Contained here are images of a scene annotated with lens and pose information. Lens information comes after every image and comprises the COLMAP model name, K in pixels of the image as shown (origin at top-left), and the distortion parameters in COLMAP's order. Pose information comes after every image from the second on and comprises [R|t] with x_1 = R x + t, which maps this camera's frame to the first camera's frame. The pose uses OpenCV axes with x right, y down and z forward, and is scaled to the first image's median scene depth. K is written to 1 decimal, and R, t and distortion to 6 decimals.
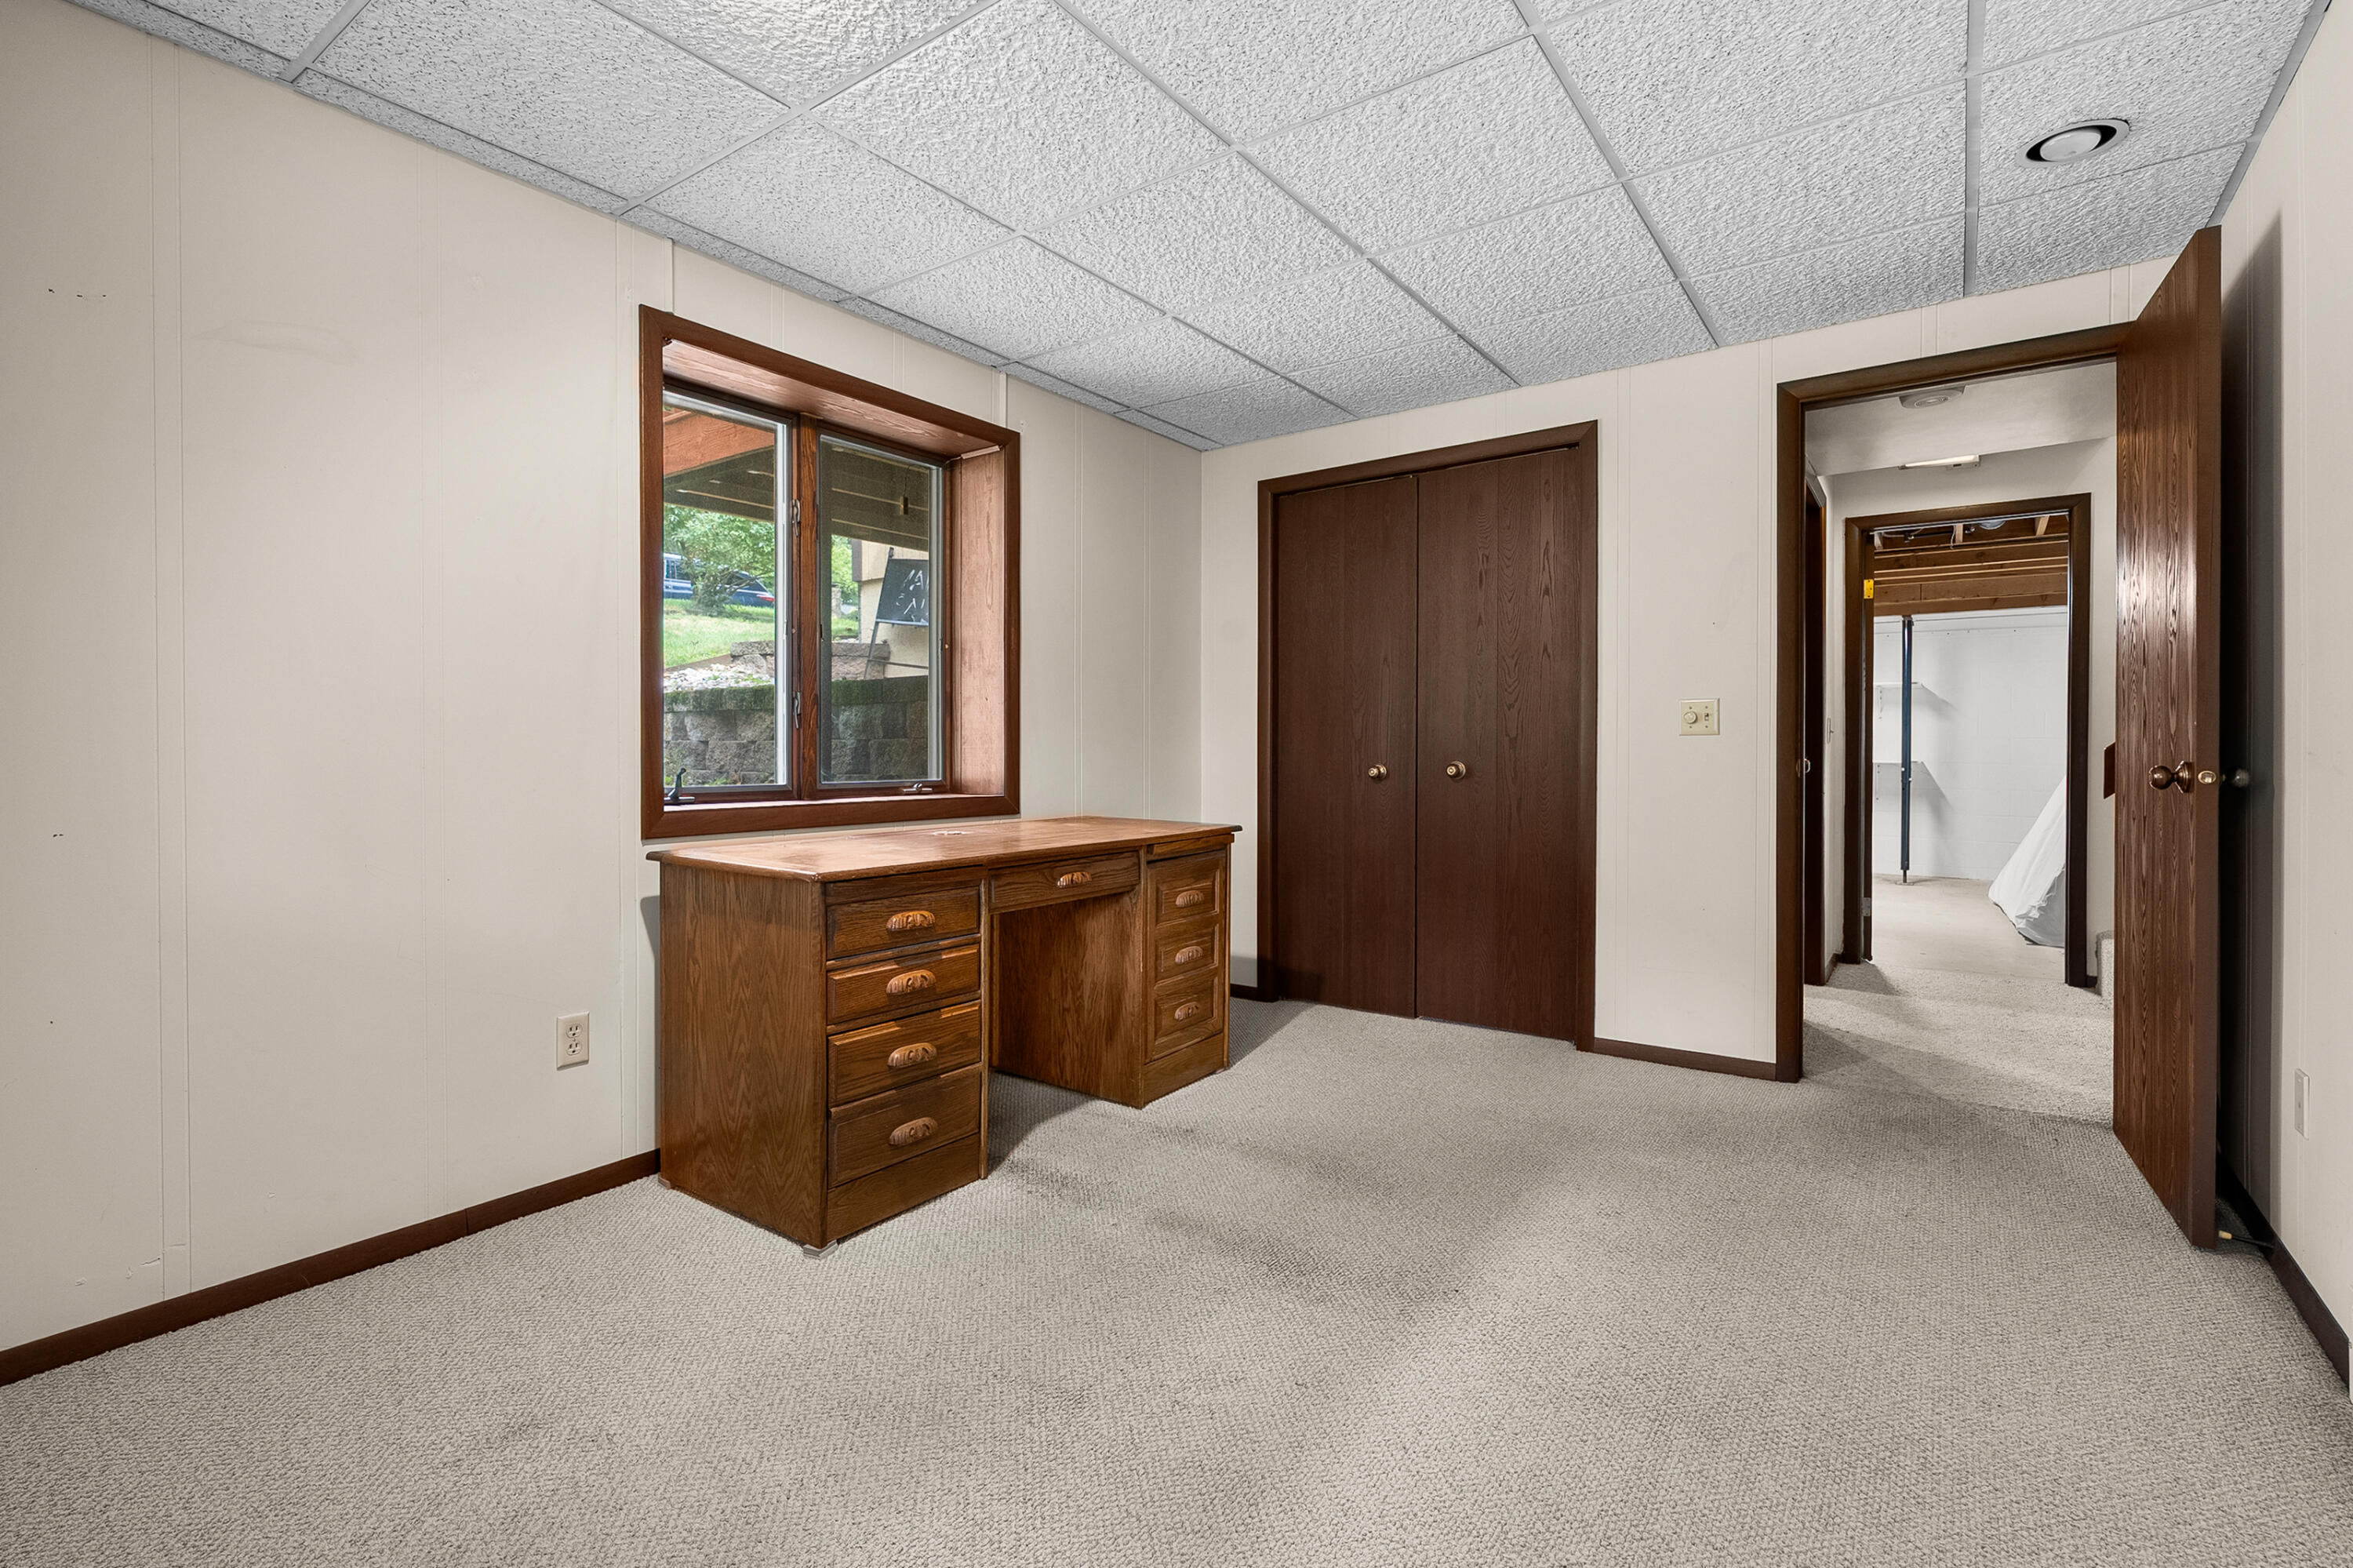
lens RADIAL K [[1085.3, 0, 1170.0], [0, 1085.3, 765.2], [0, 0, 1]] dist [-0.004583, 0.001385]
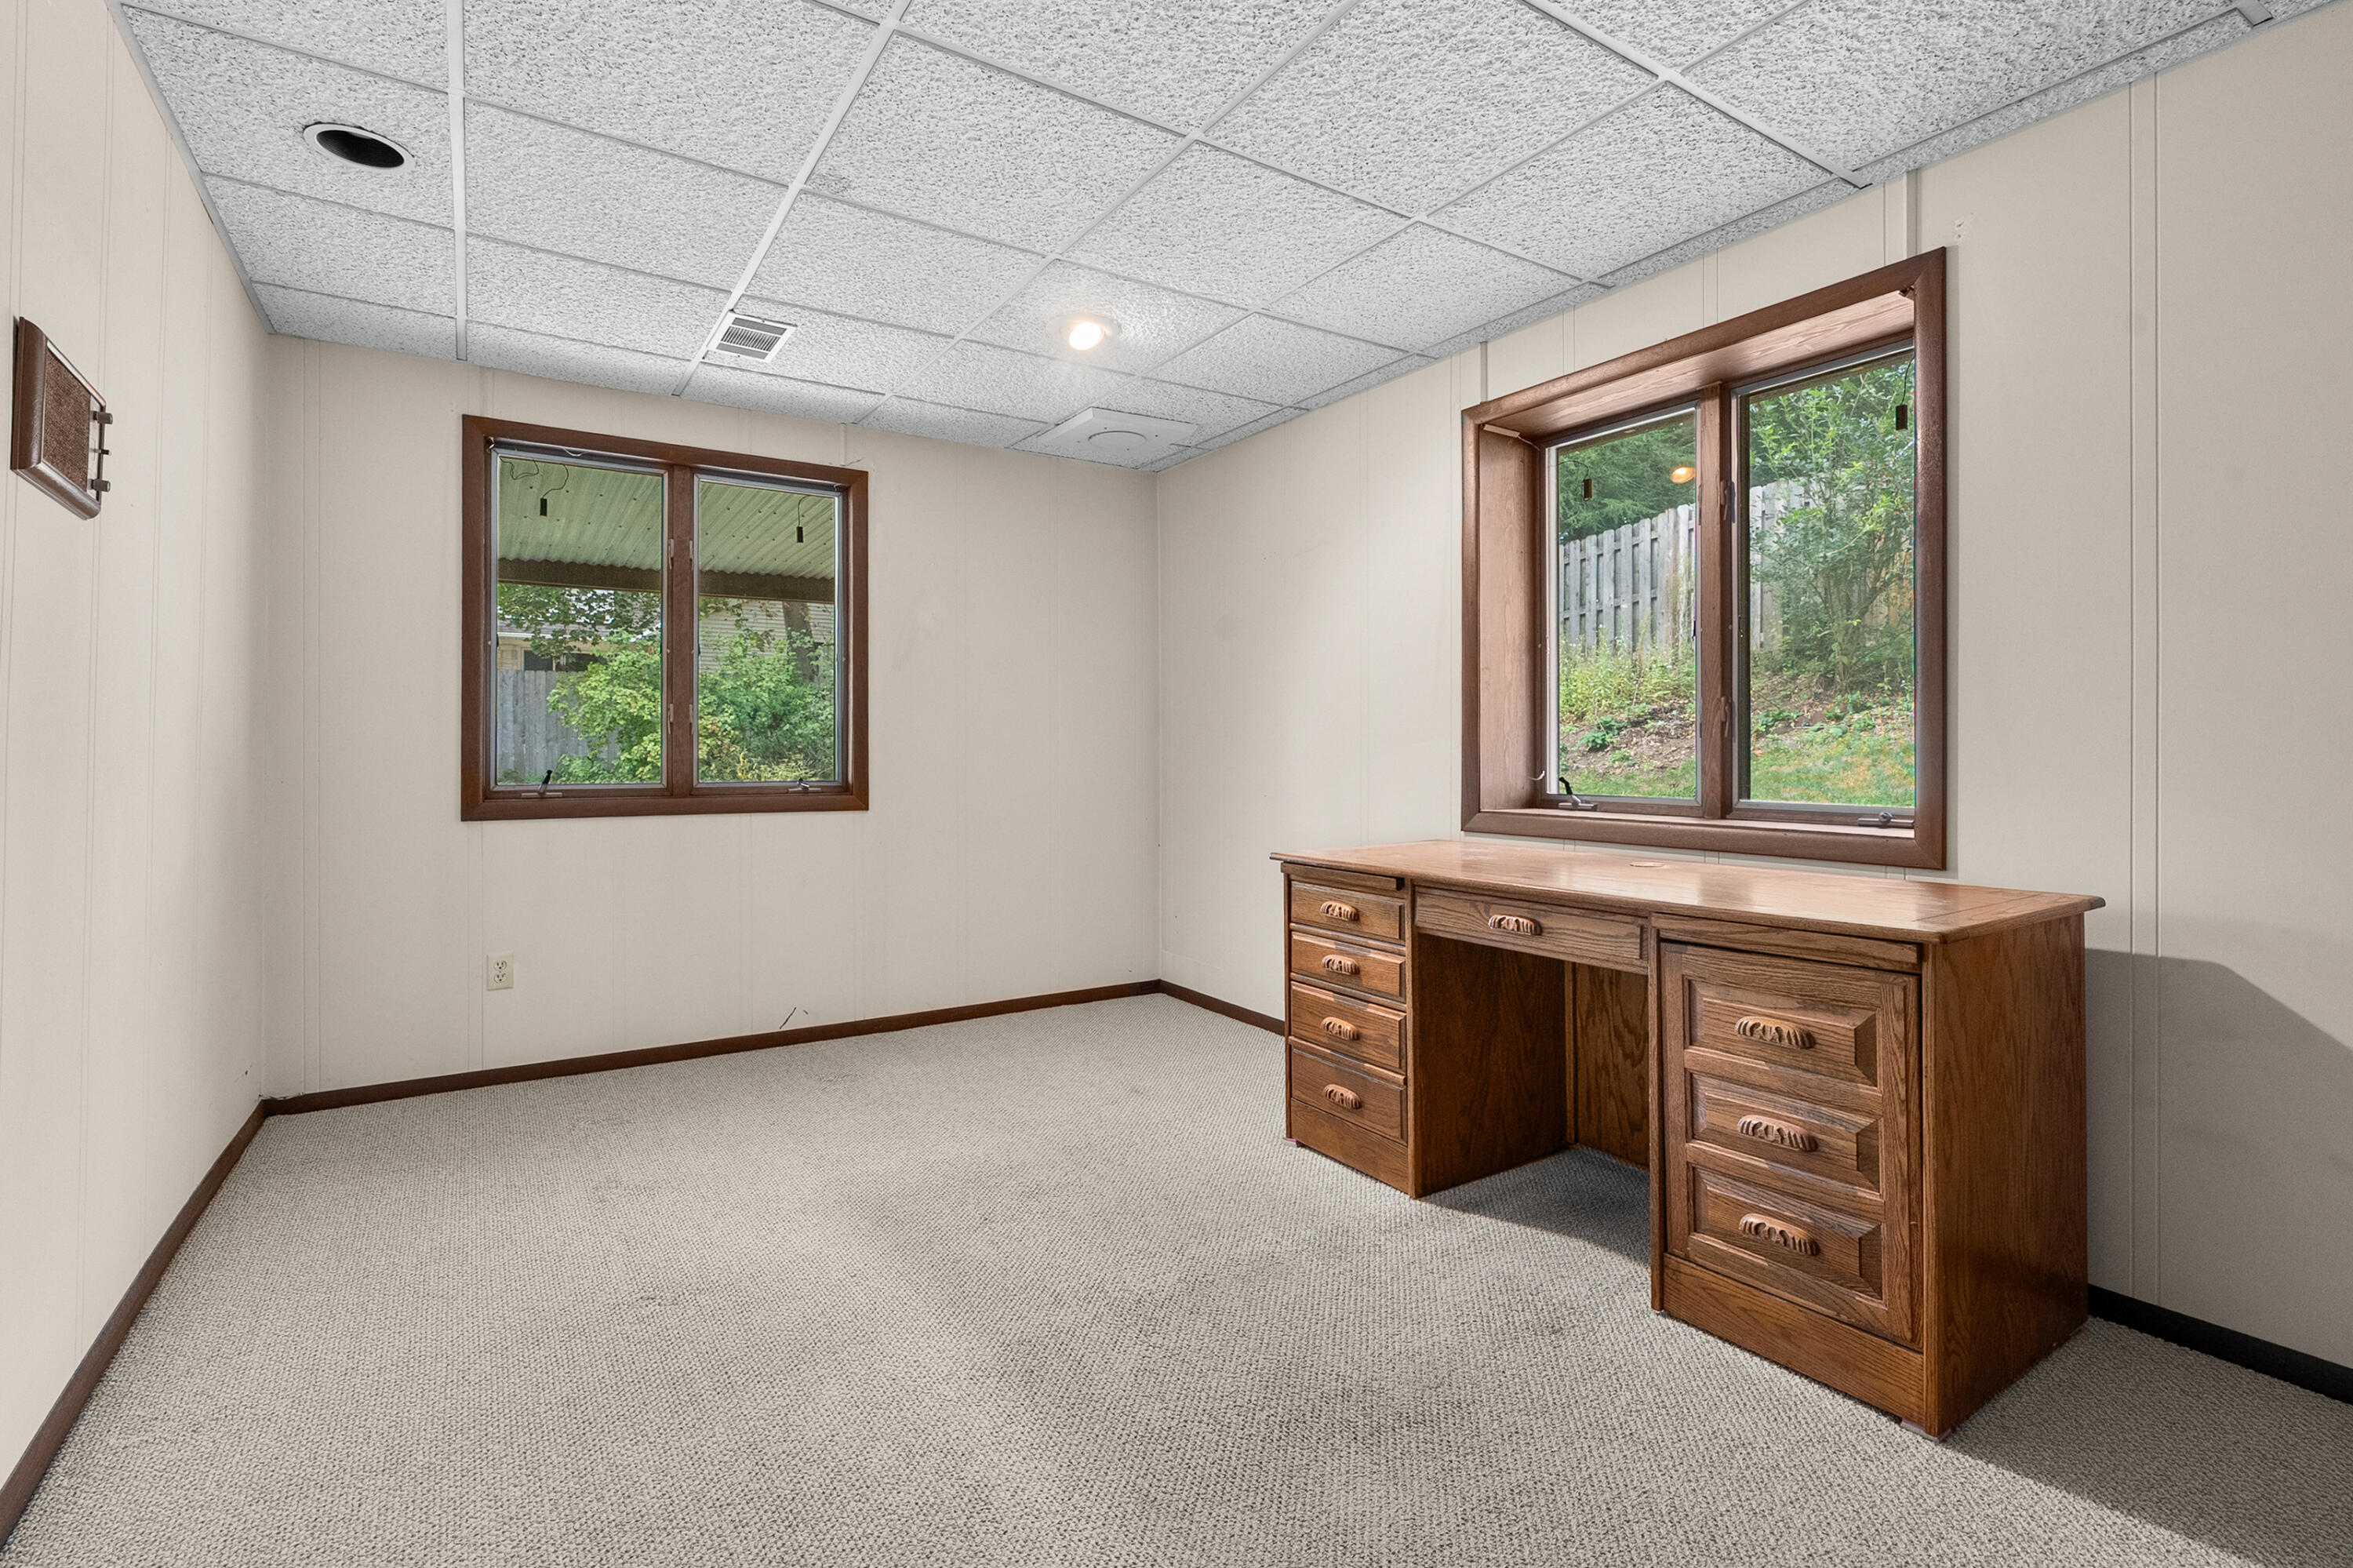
lens RADIAL K [[1085.3, 0, 1172.4], [0, 1085.3, 763.4], [0, 0, 1]] dist [-0.004583, 0.001385]
pose [[-0.368511, 0.006243, -0.929602, 0.852553], [-0.016734, 0.999771, 0.013348, -0.023001], [0.929473, 0.020475, -0.368322, 1.199608]]
